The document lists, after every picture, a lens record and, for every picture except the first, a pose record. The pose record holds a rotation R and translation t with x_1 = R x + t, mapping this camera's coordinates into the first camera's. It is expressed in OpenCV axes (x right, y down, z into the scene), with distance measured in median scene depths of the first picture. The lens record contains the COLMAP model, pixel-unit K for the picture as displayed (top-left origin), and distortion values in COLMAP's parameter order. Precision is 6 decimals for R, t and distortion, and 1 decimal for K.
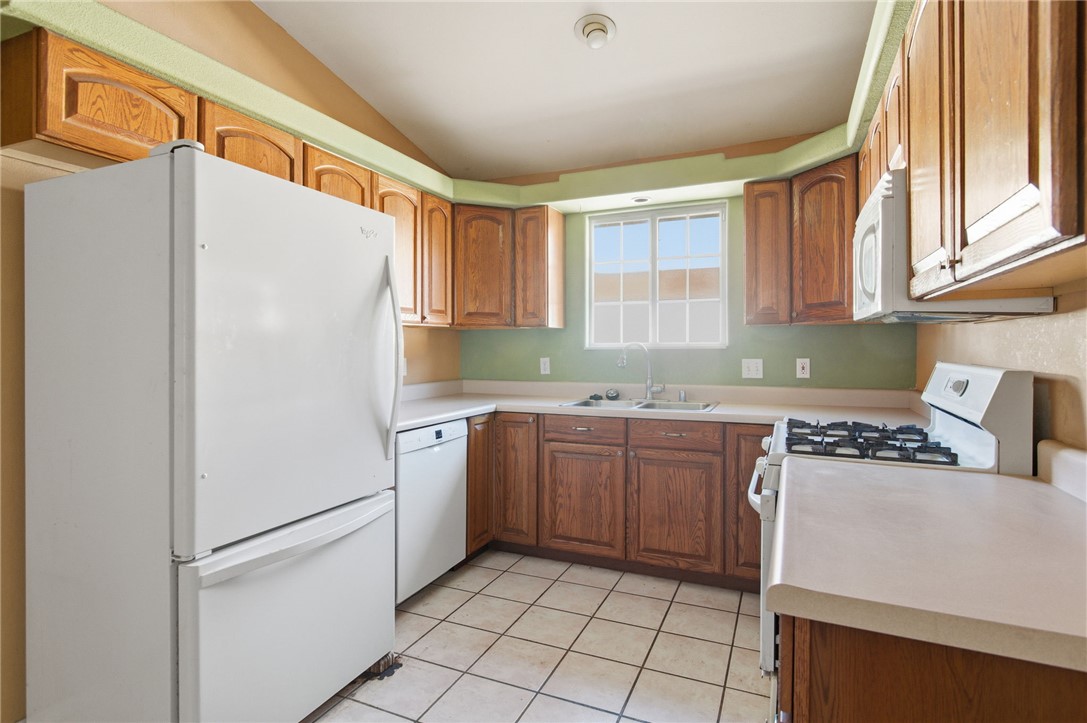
lens RADIAL K [[552.9, 0, 544.5], [0, 552.9, 351.9], [0, 0, 1]] dist [-0.000516, 0.000036]
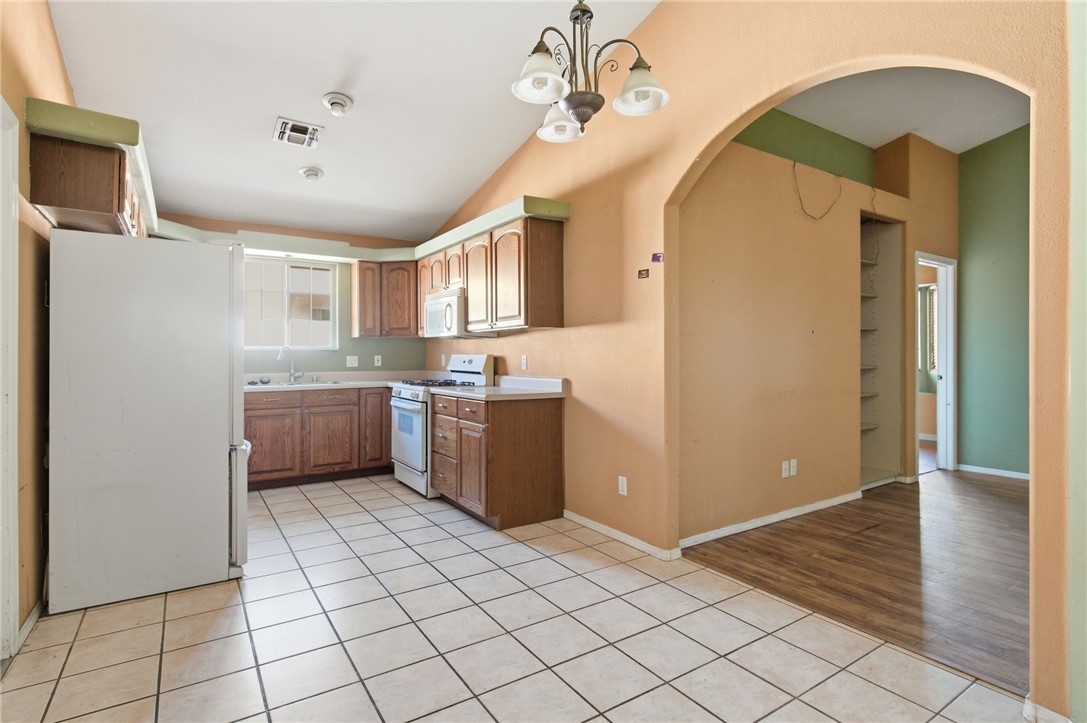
lens RADIAL K [[530.4, 0, 540.1], [0, 530.4, 357.6], [0, 0, 1]] dist [-0.000264, -0.000564]
pose [[0.540297, -0.003208, 0.841468, -0.788651], [0.008623, 0.999961, -0.001725, 0.028366], [-0.841430, 0.008188, 0.540304, -0.460198]]
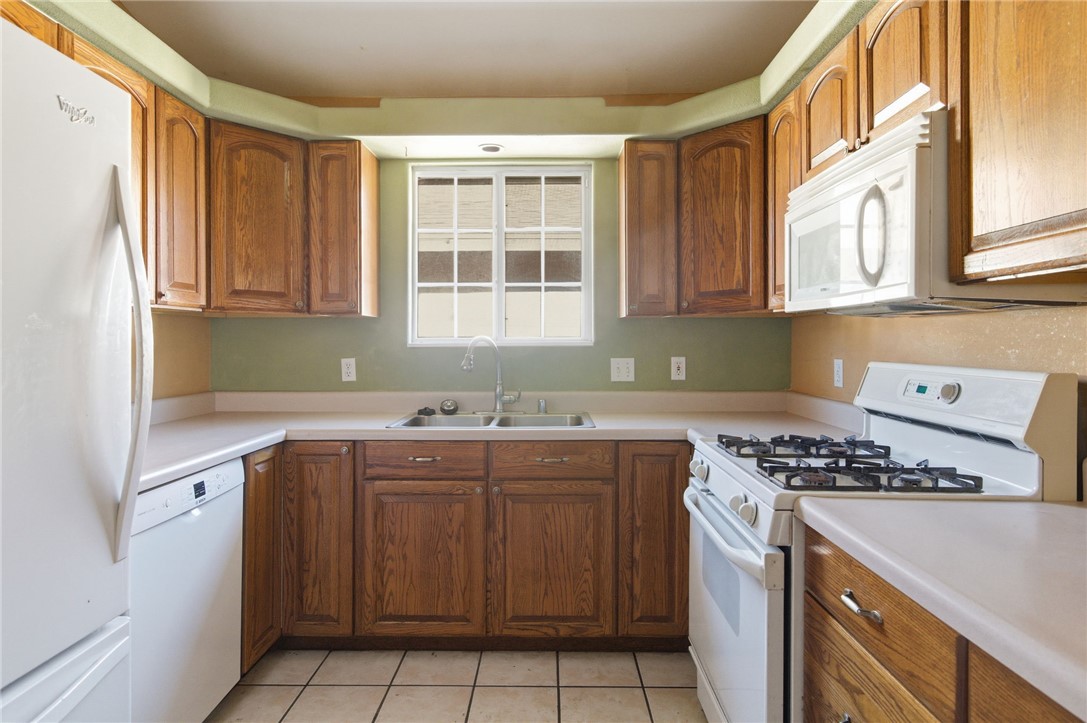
lens RADIAL K [[615.9, 0, 540.8], [0, 615.9, 348.0], [0, 0, 1]] dist [0.008532, 0.000158]
pose [[0.921468, -0.001719, 0.388450, -0.099507], [0.002016, 0.999998, -0.000356, -0.002324], [-0.388448, 0.001111, 0.921470, 0.218151]]
